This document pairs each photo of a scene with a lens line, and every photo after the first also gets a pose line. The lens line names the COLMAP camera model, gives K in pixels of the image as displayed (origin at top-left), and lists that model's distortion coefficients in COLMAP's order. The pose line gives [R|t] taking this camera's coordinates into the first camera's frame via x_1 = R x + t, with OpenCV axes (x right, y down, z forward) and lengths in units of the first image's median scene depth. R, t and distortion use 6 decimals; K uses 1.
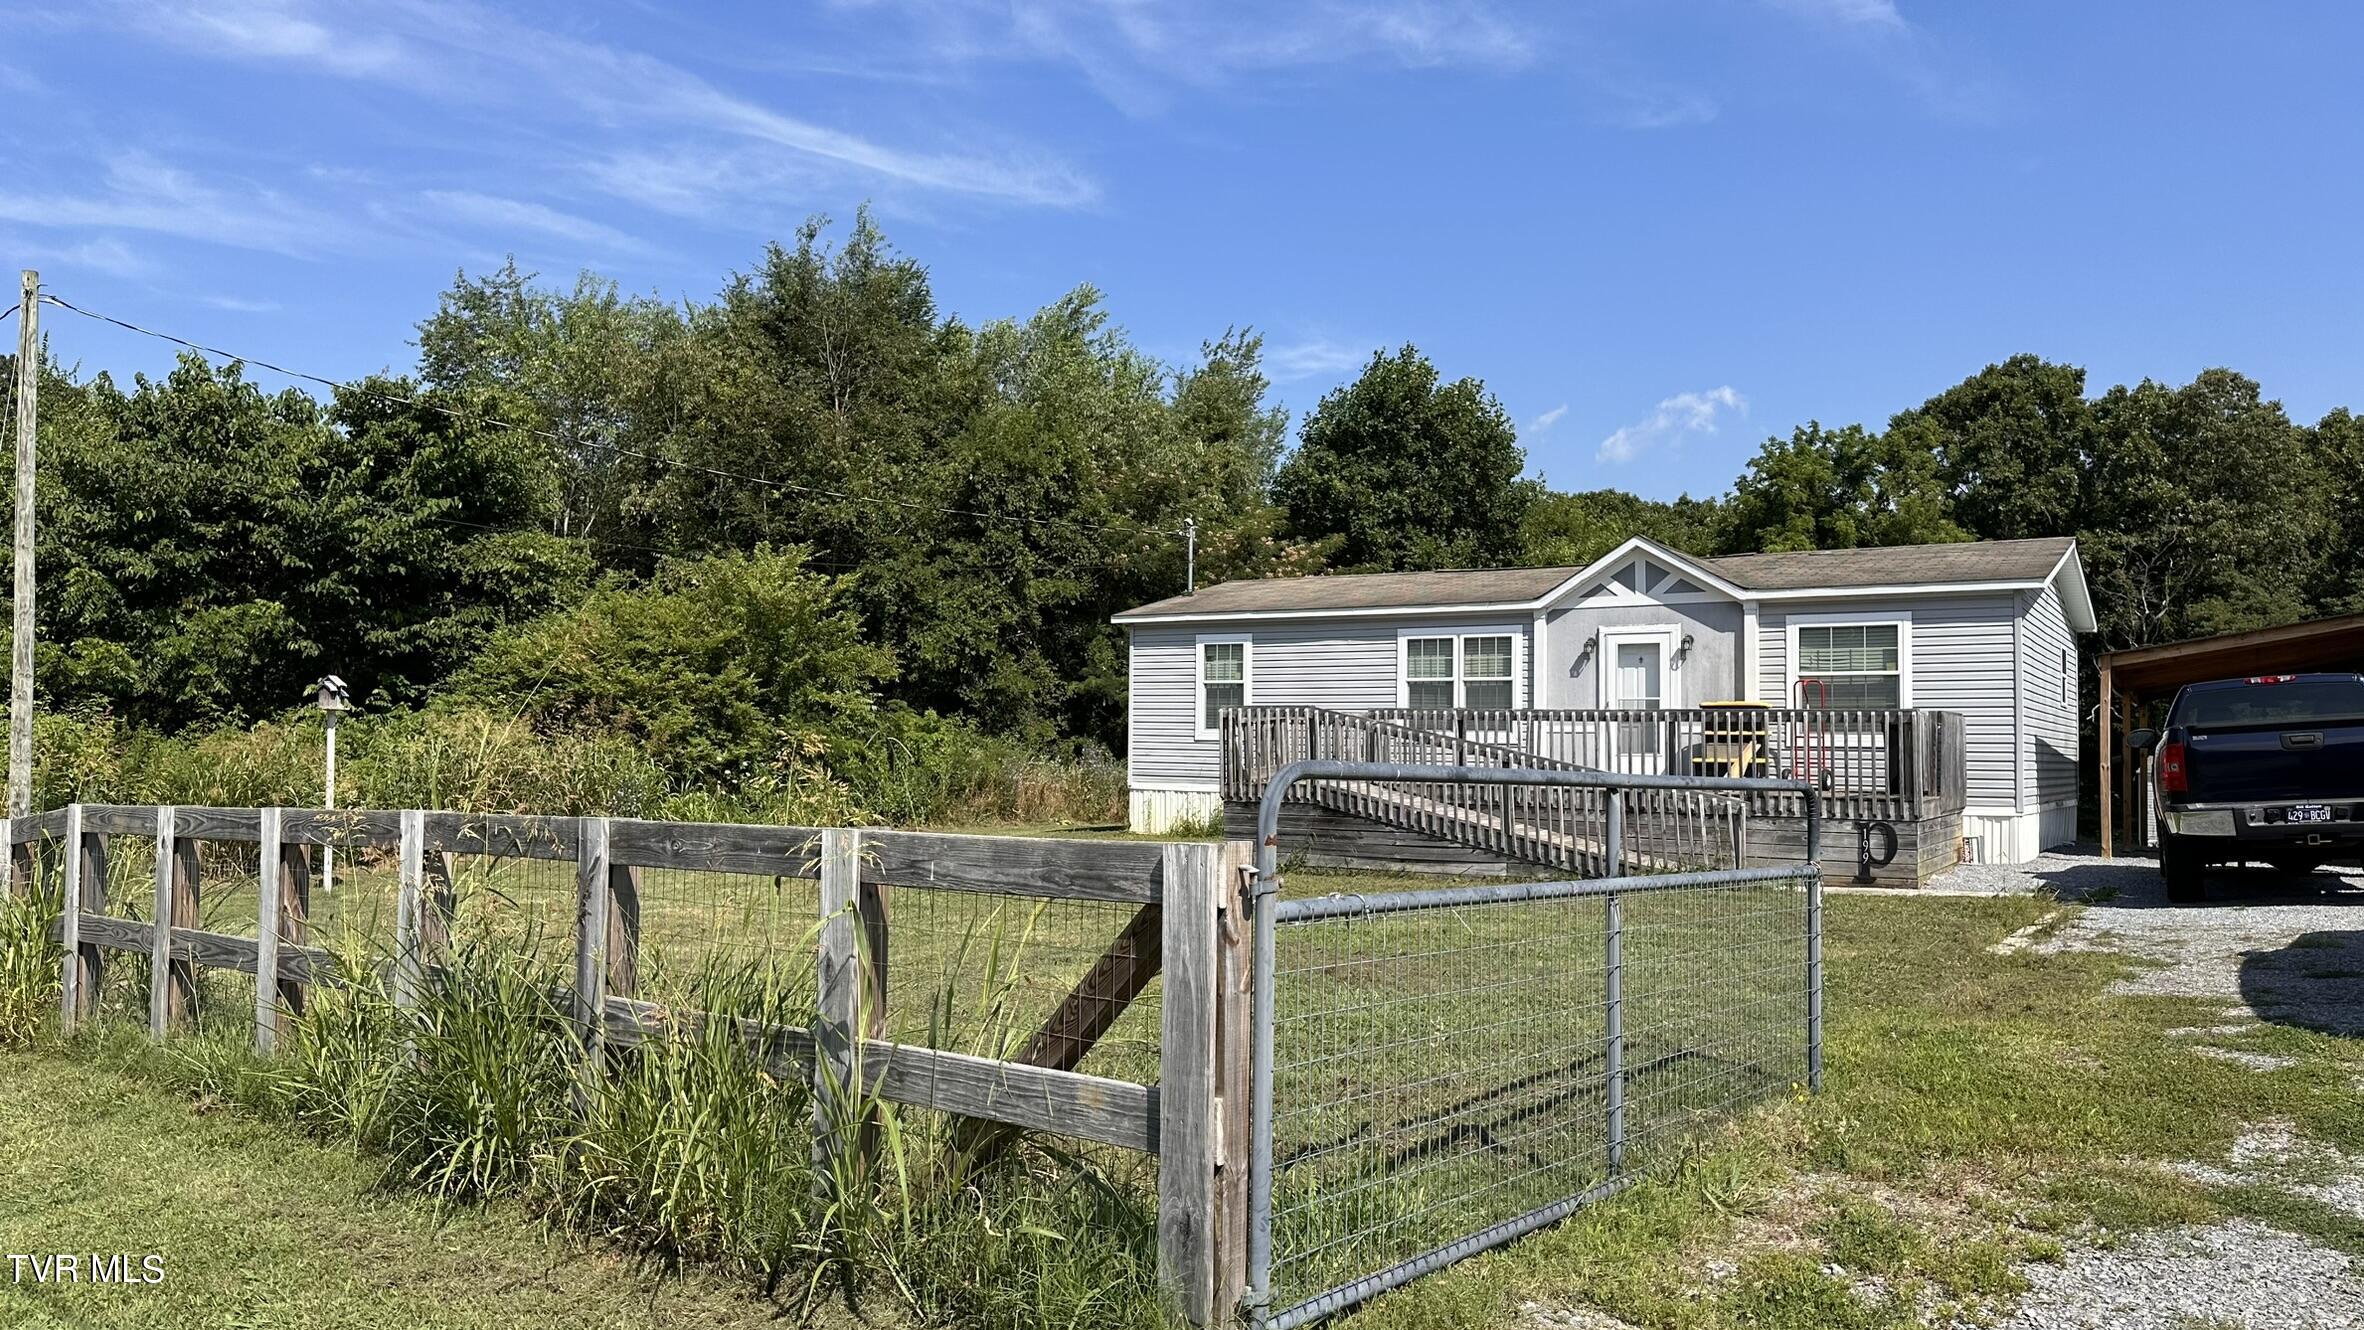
lens RADIAL K [[1741.7, 0, 1143.1], [0, 1741.7, 712.1], [0, 0, 1]] dist [0.111076, -0.188974]
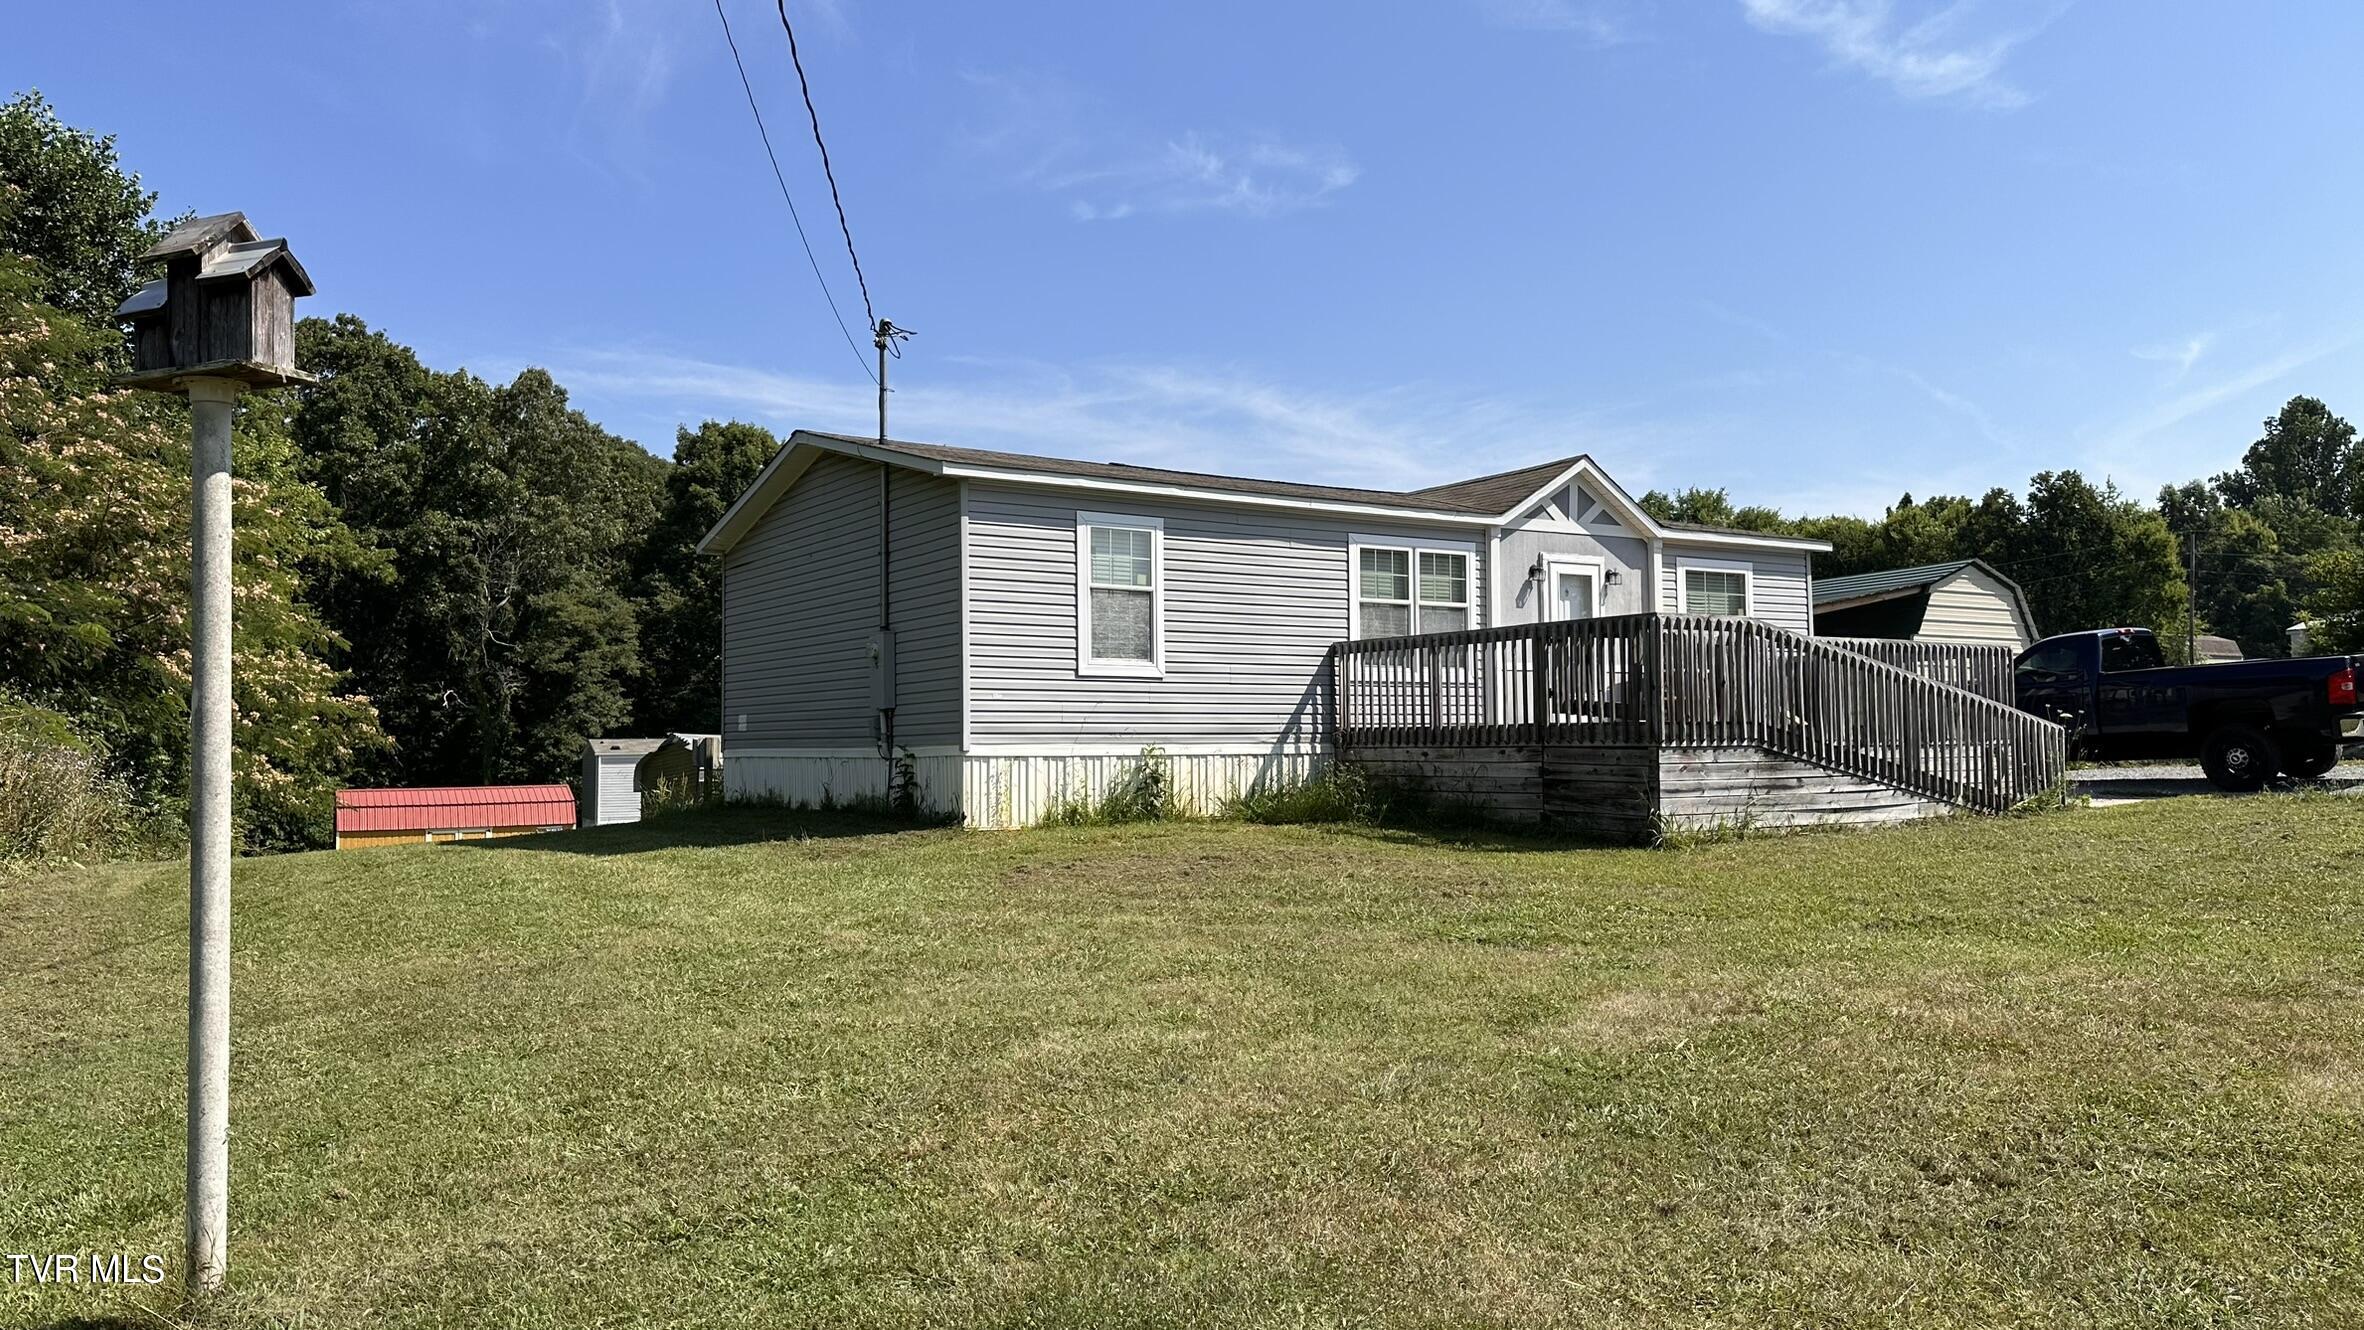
lens RADIAL K [[1649.2, 0, 1301.7], [0, 1649.2, 694.0], [0, 0, 1]] dist [0.122281, -0.001076]
pose [[0.372540, 0.012612, 0.927931, -0.299762], [-0.001325, 0.999914, -0.013059, 0.018387], [-0.928015, 0.003636, 0.372524, 0.415038]]
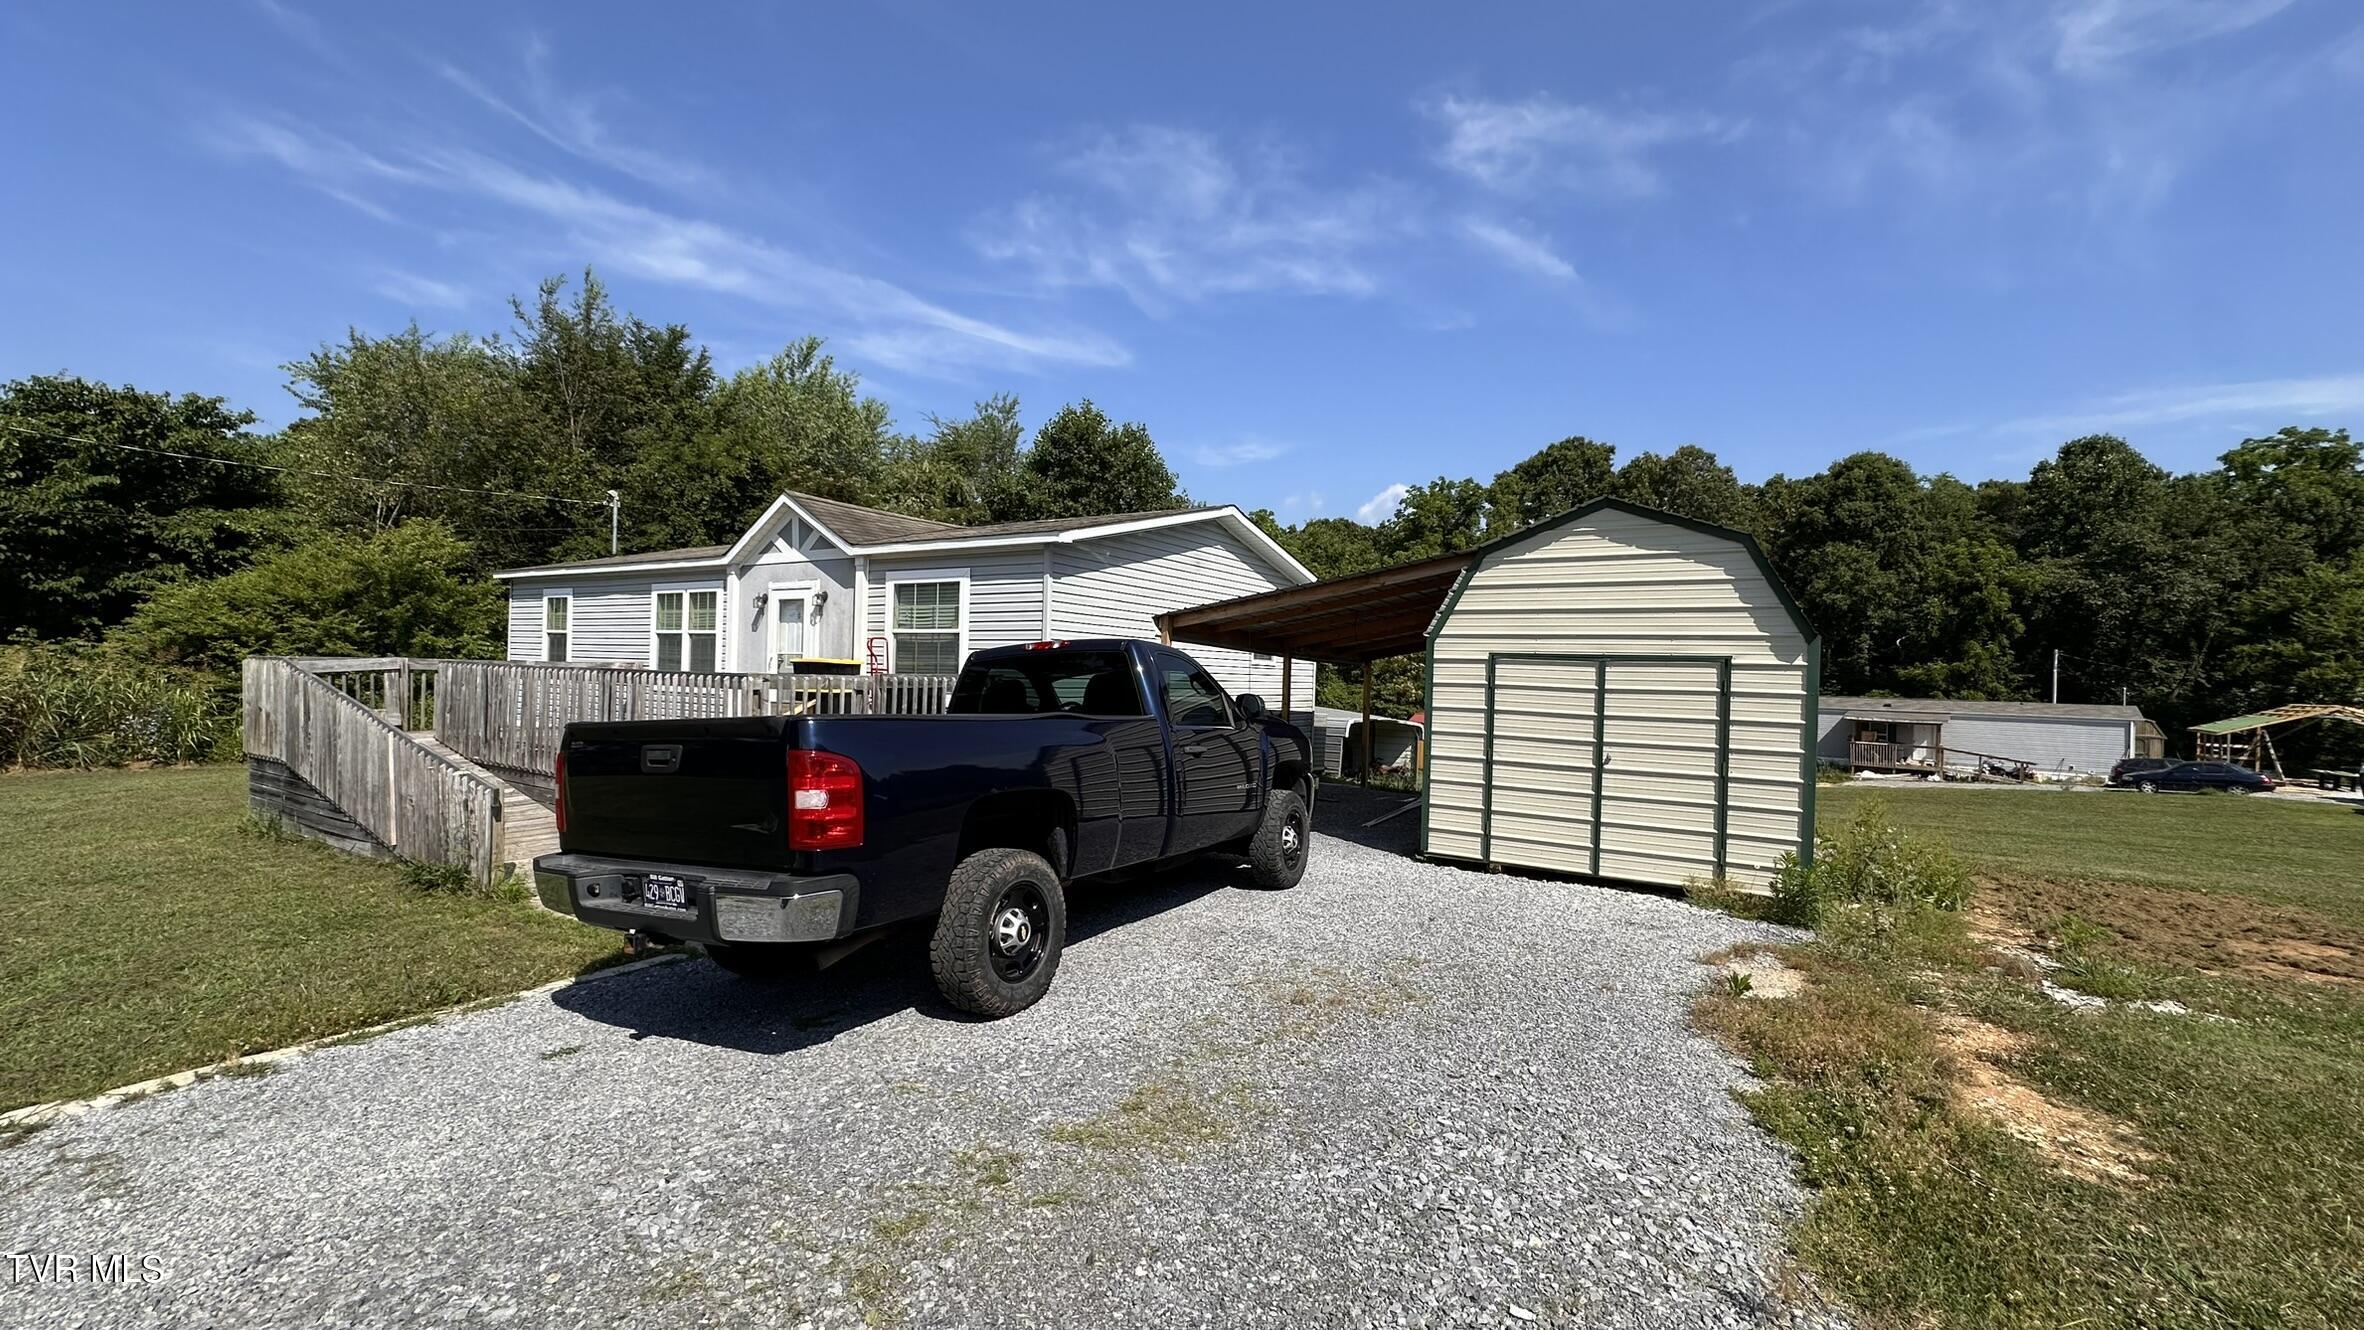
lens RADIAL K [[952.5, 0, 1174.5], [0, 952.5, 647.5], [0, 0, 1]] dist [0.005674, 0.006435]
pose [[0.999927, 0.011671, 0.003250, 0.258245], [-0.011677, 0.999930, 0.001985, -0.007560], [-0.003226, -0.002023, 0.999993, 0.229570]]
